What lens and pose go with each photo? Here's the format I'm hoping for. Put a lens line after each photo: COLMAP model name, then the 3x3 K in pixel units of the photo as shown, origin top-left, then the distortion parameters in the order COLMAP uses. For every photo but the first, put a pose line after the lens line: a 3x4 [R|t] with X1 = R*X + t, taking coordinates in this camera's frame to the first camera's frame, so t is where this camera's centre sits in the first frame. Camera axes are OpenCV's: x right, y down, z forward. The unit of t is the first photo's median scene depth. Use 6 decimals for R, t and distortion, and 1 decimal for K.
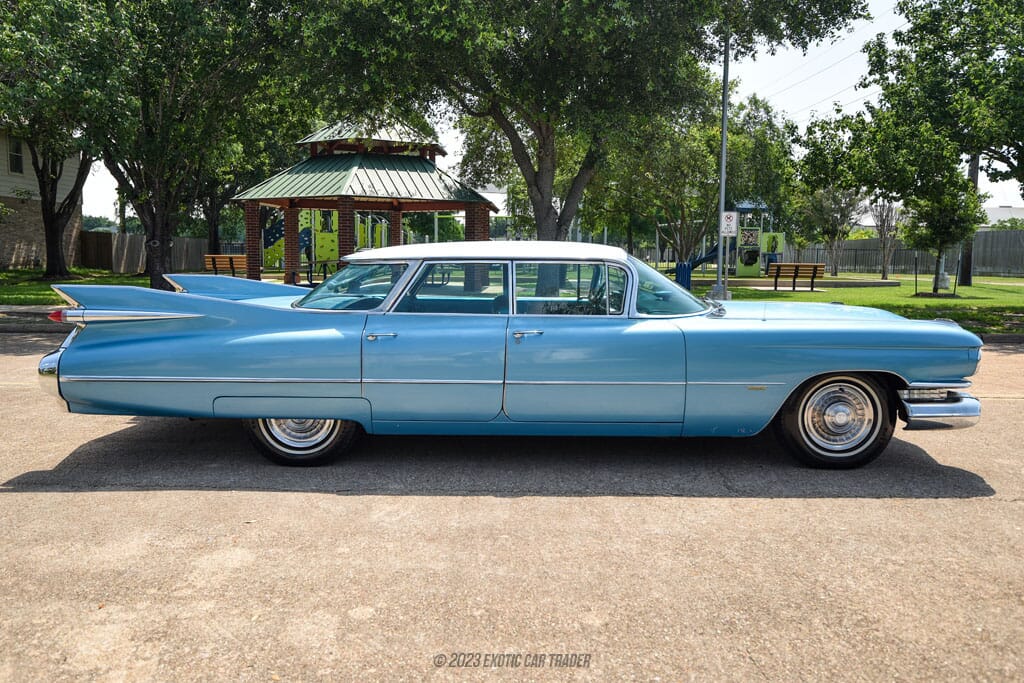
lens RADIAL K [[729.3, 0, 526.6], [0, 729.3, 339.6], [0, 0, 1]] dist [0.010906, 0.001125]
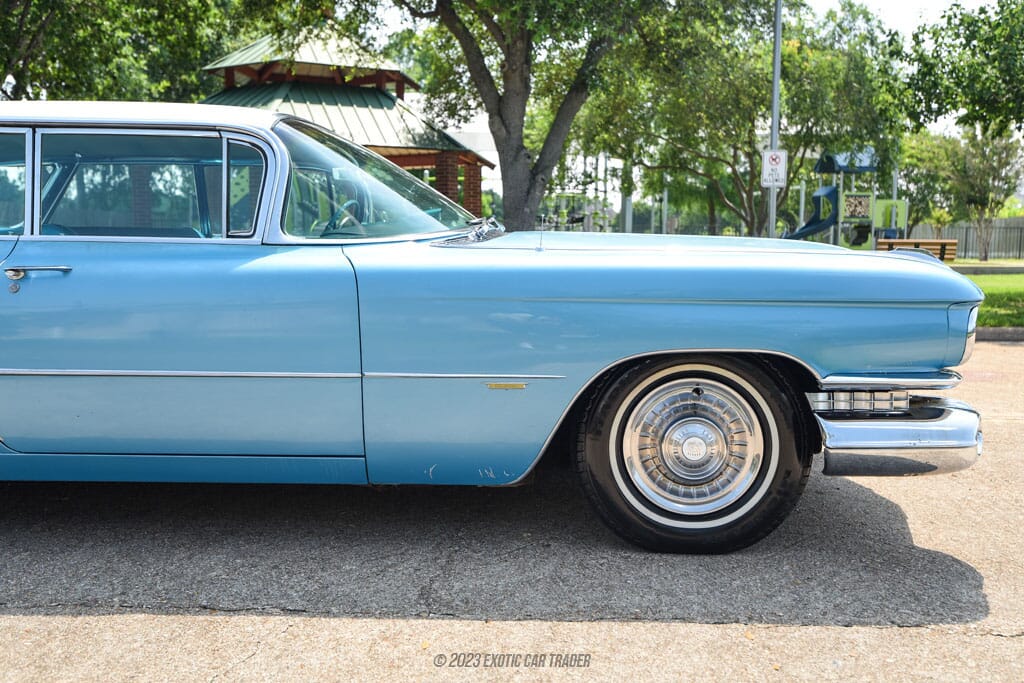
lens RADIAL K [[1005.9, 0, 512.0], [0, 1005.9, 341.5], [0, 0, 1]] dist [0.053943, -0.017329]
pose [[0.999580, 0.004904, -0.028558, 0.320882], [-0.005036, 0.999977, -0.004573, 0.037865], [0.028535, 0.004715, 0.999582, 0.313972]]
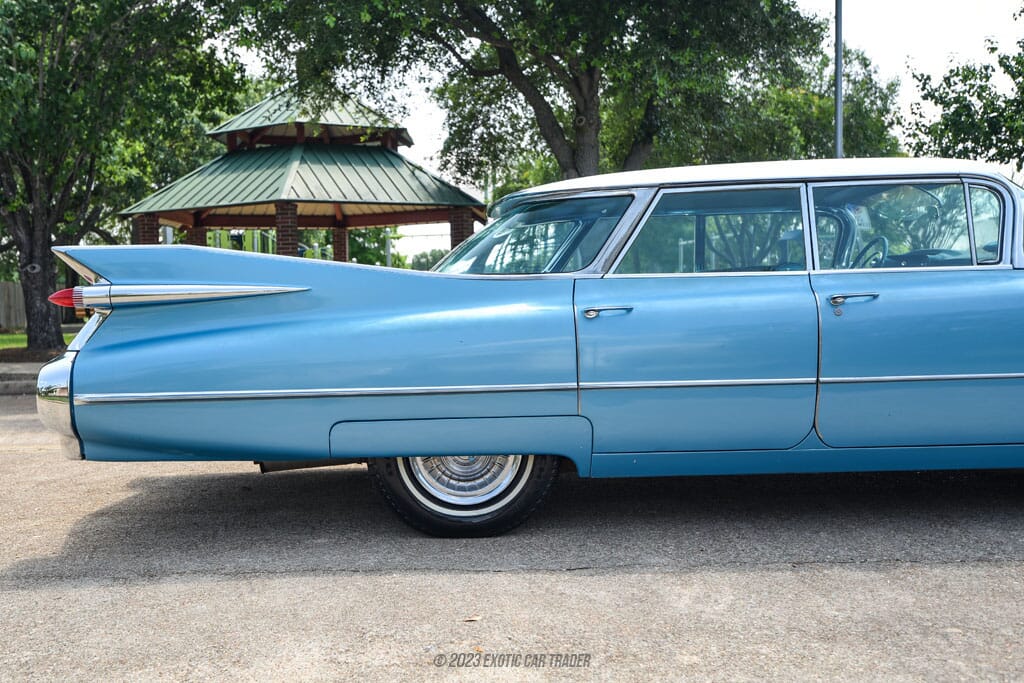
lens RADIAL K [[1021.3, 0, 512.0], [0, 1021.3, 341.5], [0, 0, 1]] dist [0.030941, 0.020060]
pose [[0.999367, -0.034050, -0.010327, -0.255999], [0.033399, 0.997772, -0.057752, 0.063027], [0.012271, 0.057370, 0.998278, 0.155255]]
